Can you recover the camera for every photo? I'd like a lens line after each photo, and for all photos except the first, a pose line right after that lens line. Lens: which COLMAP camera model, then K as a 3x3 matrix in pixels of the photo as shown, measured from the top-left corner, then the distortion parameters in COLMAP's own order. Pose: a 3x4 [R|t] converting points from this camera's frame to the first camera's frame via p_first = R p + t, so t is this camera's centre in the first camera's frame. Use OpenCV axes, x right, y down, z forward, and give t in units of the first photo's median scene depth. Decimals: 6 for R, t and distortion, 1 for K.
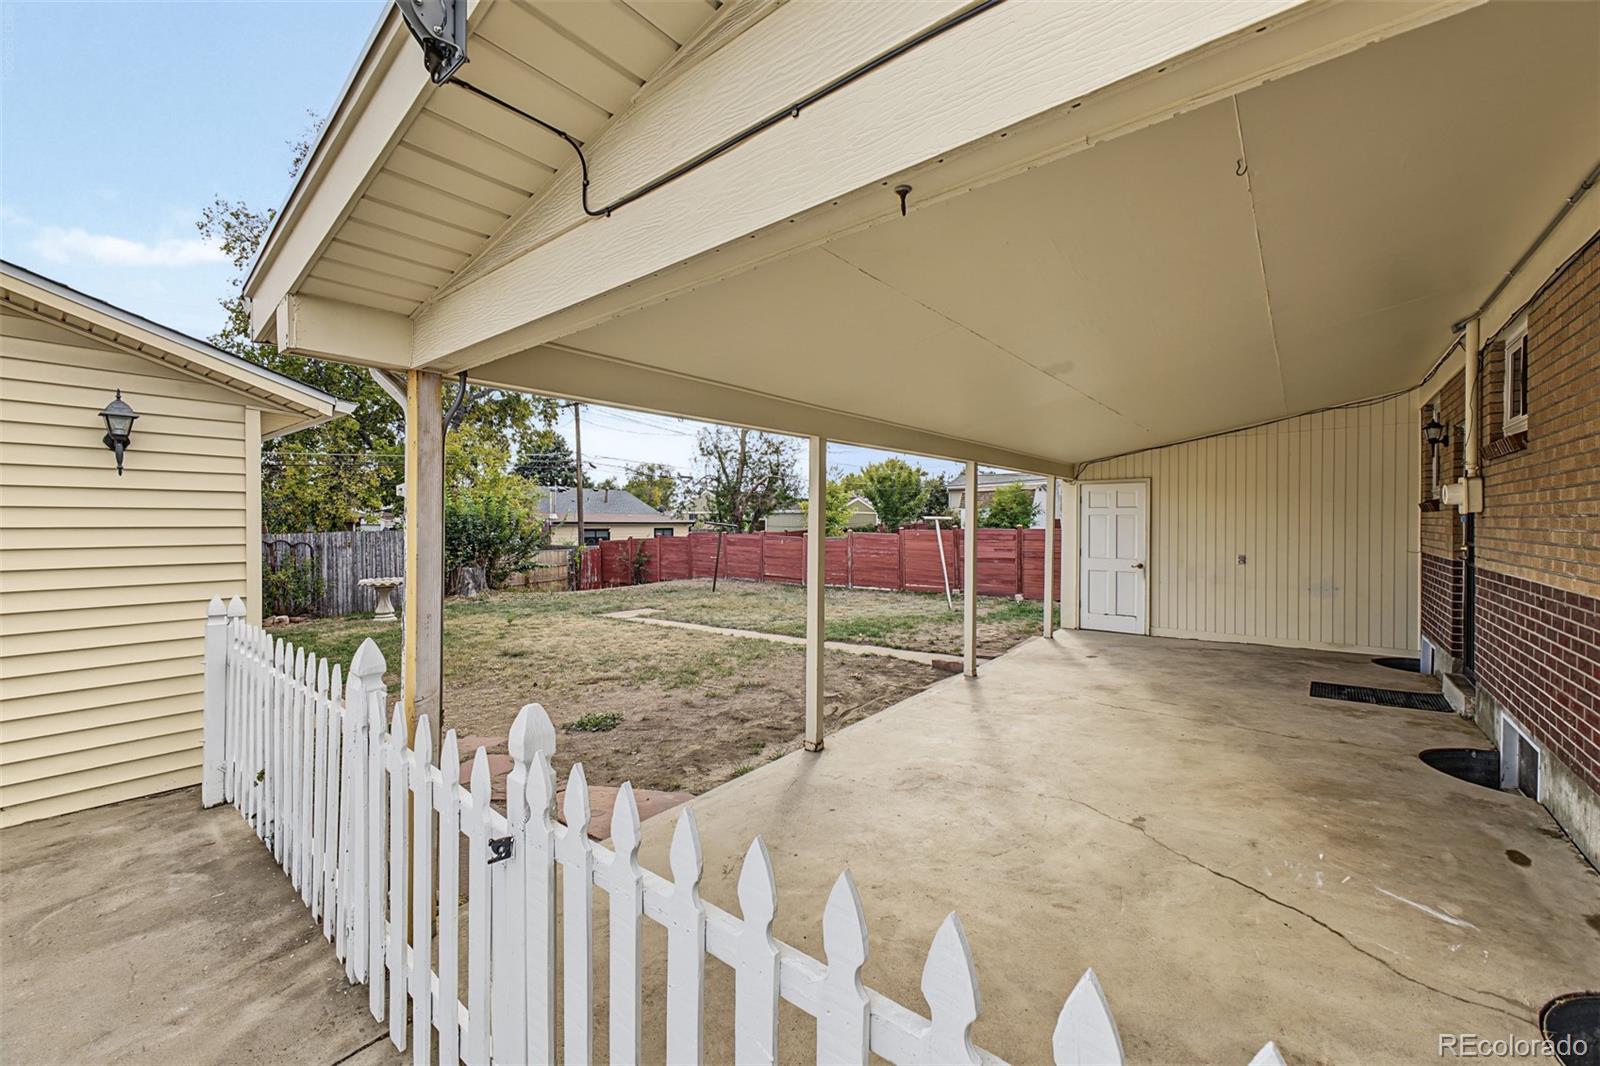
lens RADIAL K [[643.7, 0, 789.7], [0, 643.7, 523.4], [0, 0, 1]] dist [0.009333, -0.000386]
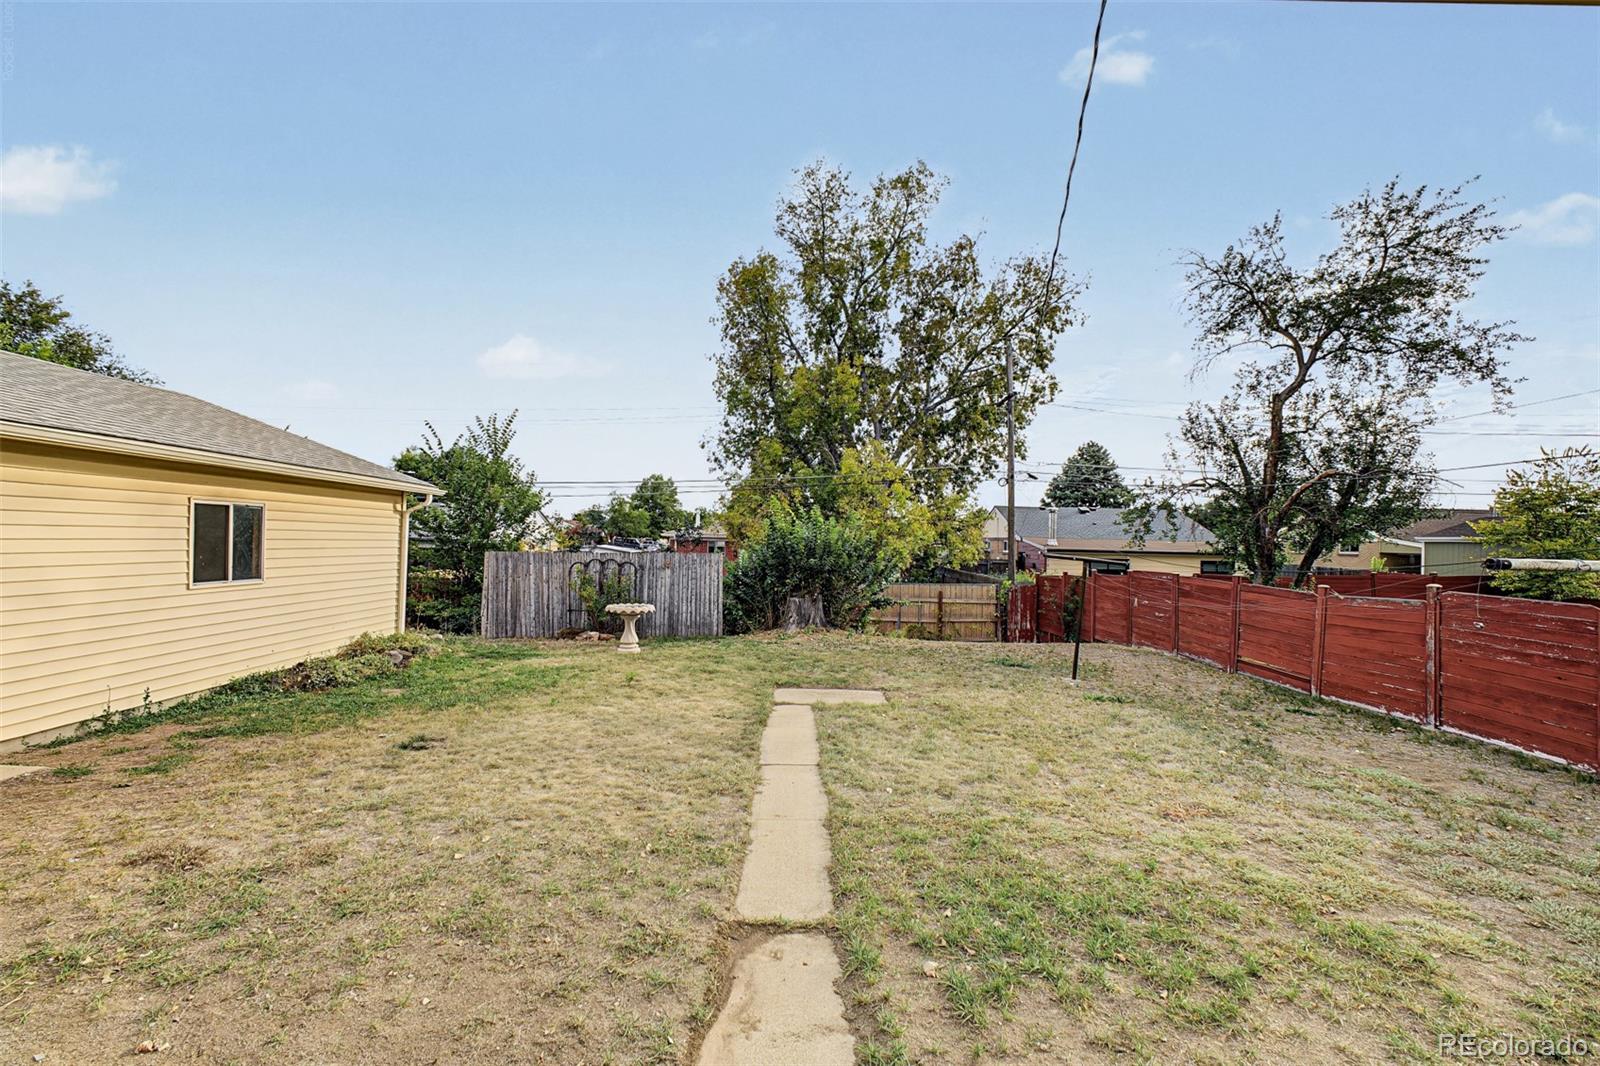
lens RADIAL K [[643.7, 0, 806.7], [0, 643.7, 537.2], [0, 0, 1]] dist [0.009333, -0.000386]
pose [[0.626351, 0.009664, -0.779482, 0.127891], [-0.023989, 0.999689, -0.006882, -0.005453], [0.779172, 0.023010, 0.626387, 0.341205]]
